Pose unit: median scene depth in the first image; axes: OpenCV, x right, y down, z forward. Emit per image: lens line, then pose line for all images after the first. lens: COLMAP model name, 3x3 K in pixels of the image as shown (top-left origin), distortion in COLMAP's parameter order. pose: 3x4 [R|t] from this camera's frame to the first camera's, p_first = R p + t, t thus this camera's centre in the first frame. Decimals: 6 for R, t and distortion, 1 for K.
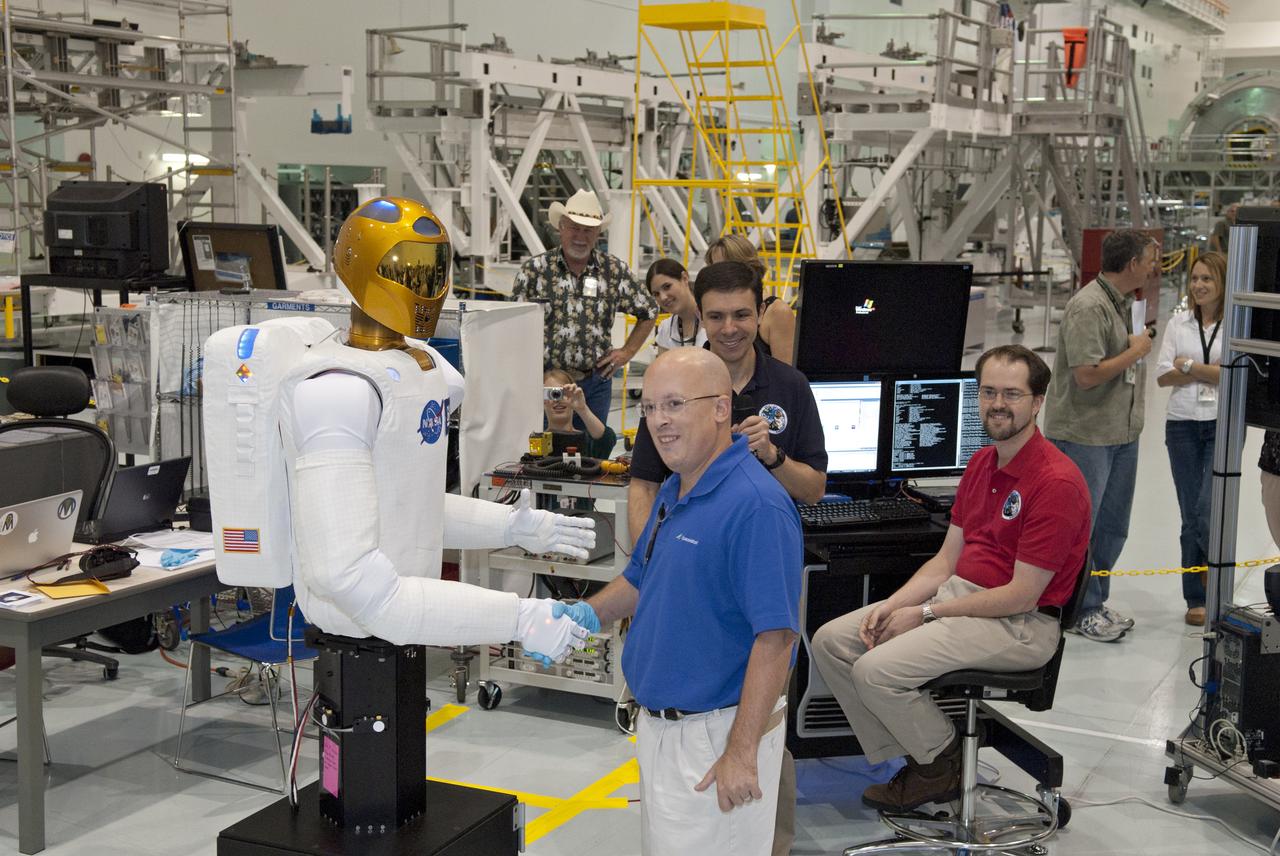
lens RADIAL K [[1731.7, 0, 640.0], [0, 1731.7, 428.0], [0, 0, 1]] dist [0.108551, 0.017427]
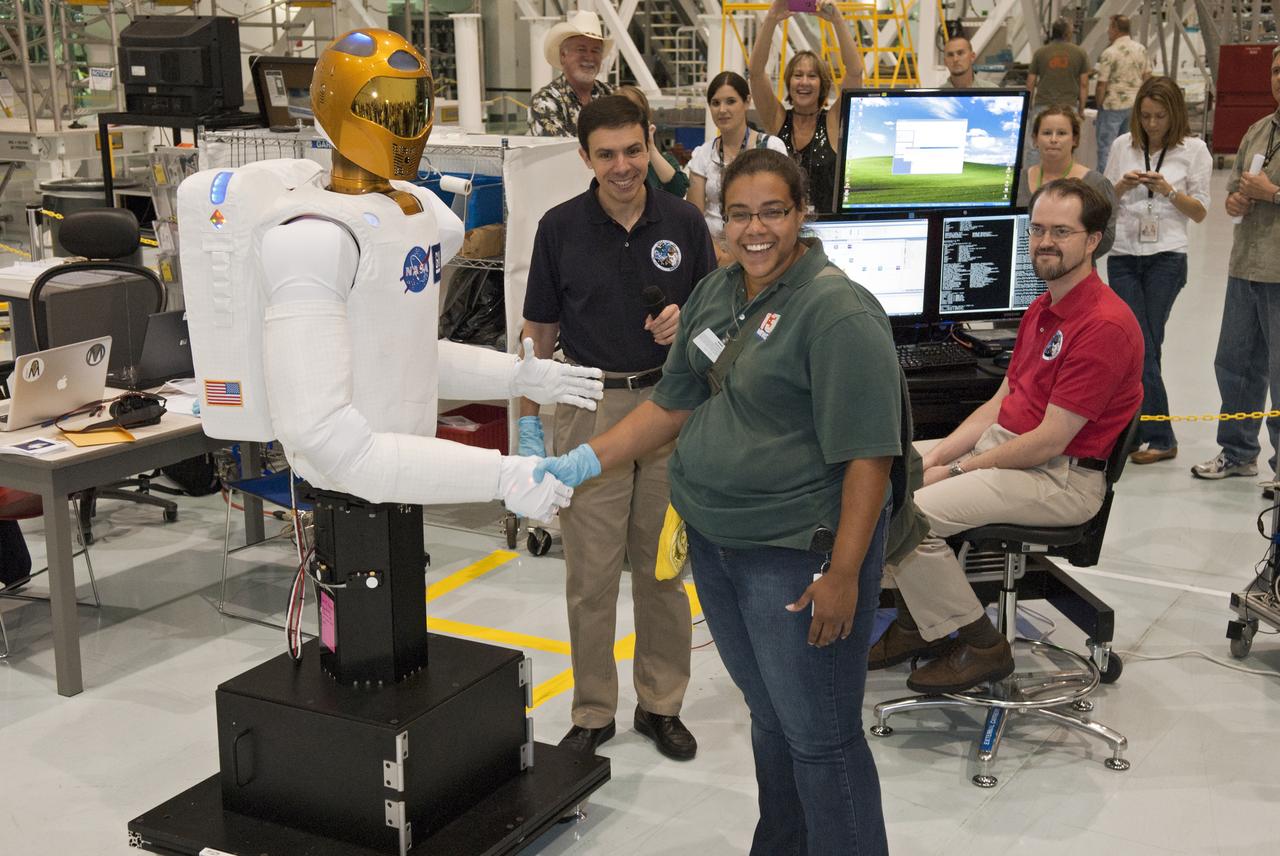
lens RADIAL K [[1731.7, 0, 640.0], [0, 1731.7, 428.0], [0, 0, 1]] dist [0.108551, 0.017427]
pose [[0.997060, 0.000167, -0.076626, 0.041971], [0.007187, 0.995386, 0.095678, -0.004020], [0.076289, -0.095947, 0.992459, 0.029542]]
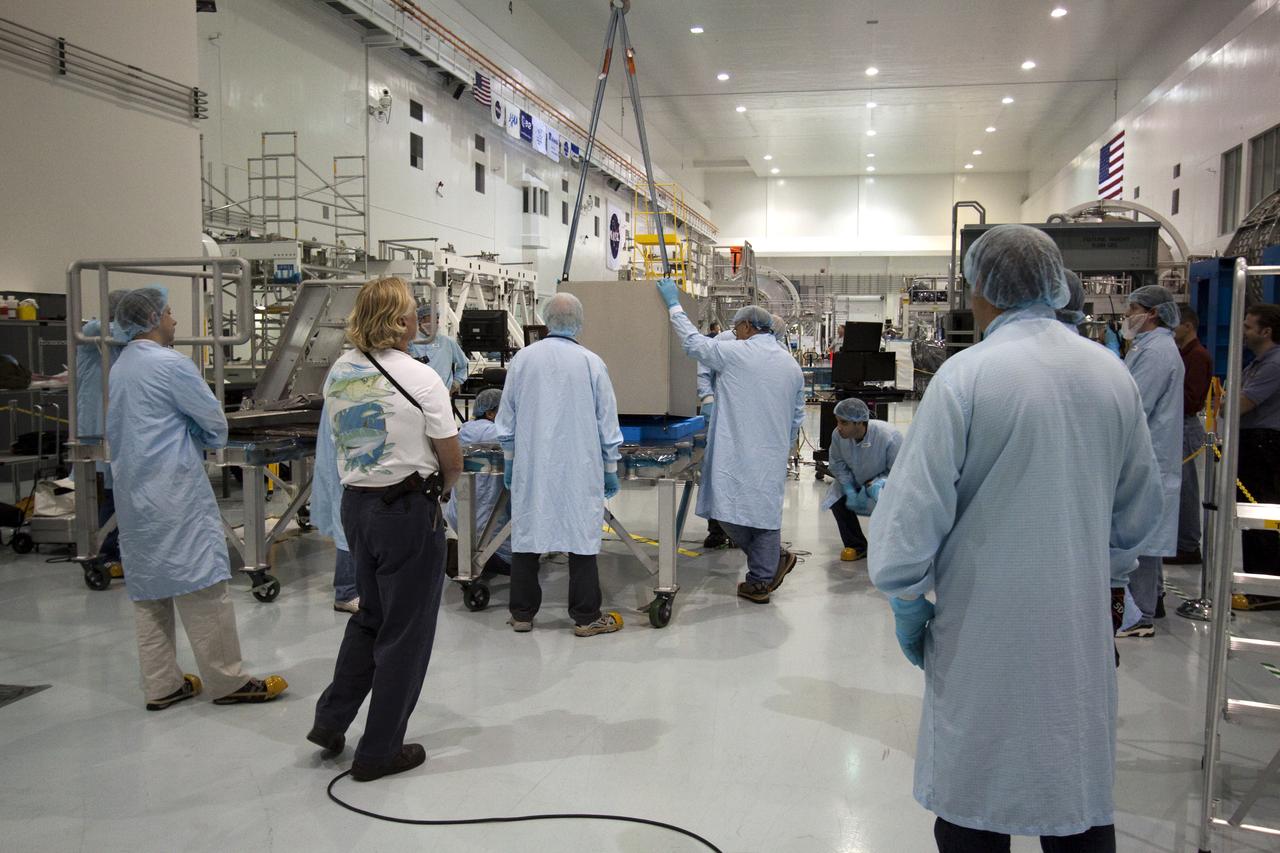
lens RADIAL K [[1168.8, 0, 640.0], [0, 1168.8, 426.5], [0, 0, 1]] dist [0.003448, 0.016426]
pose [[0.961989, -0.027181, 0.271733, -0.784999], [0.043303, 0.997628, -0.053510, 0.179120], [-0.269634, 0.063243, 0.960884, -0.942772]]
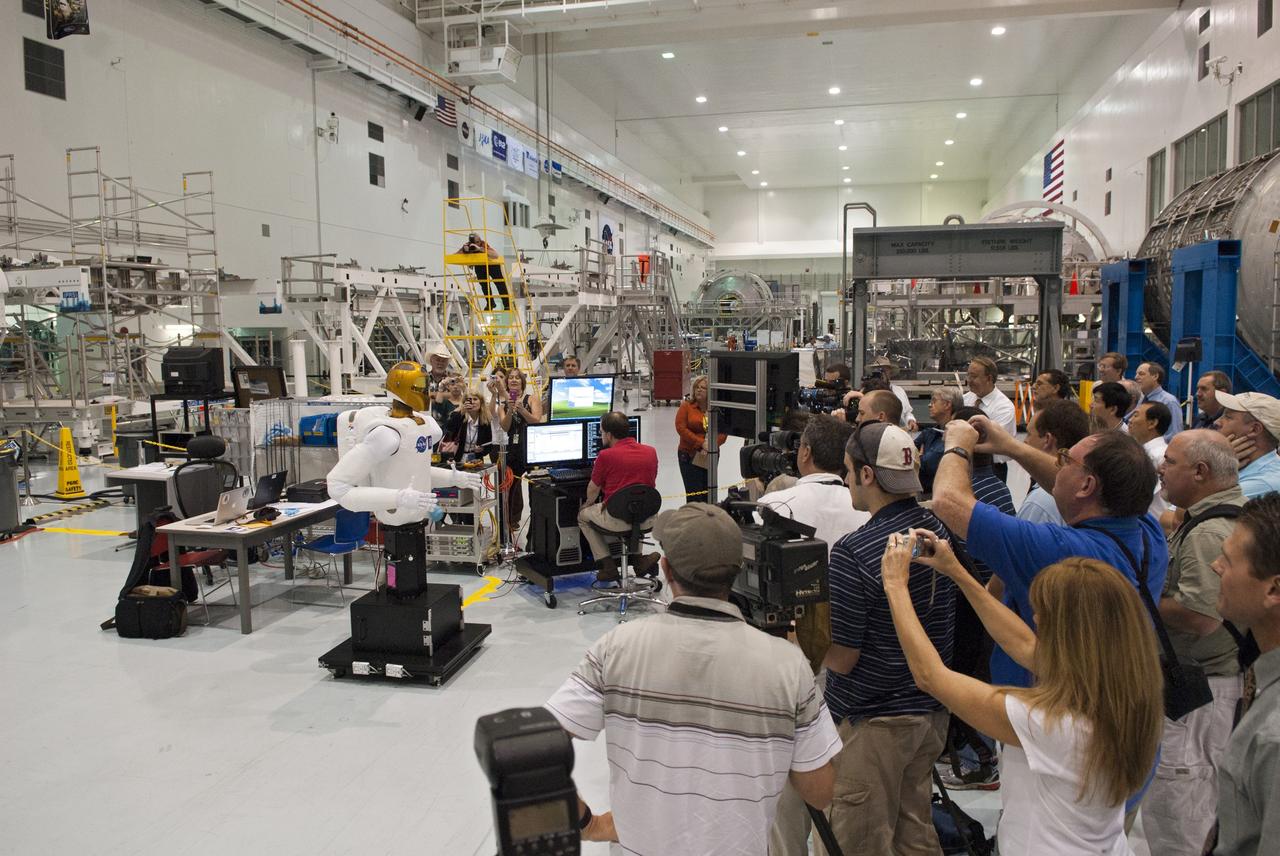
lens RADIAL K [[954.8, 0, 640.0], [0, 954.8, 428.0], [0, 0, 1]] dist [-0.008170, -0.063025]
pose [[0.972456, -0.048396, 0.228008, -0.074451], [0.055673, 0.998121, -0.025590, 0.015935], [-0.226342, 0.037579, 0.973323, -0.287994]]
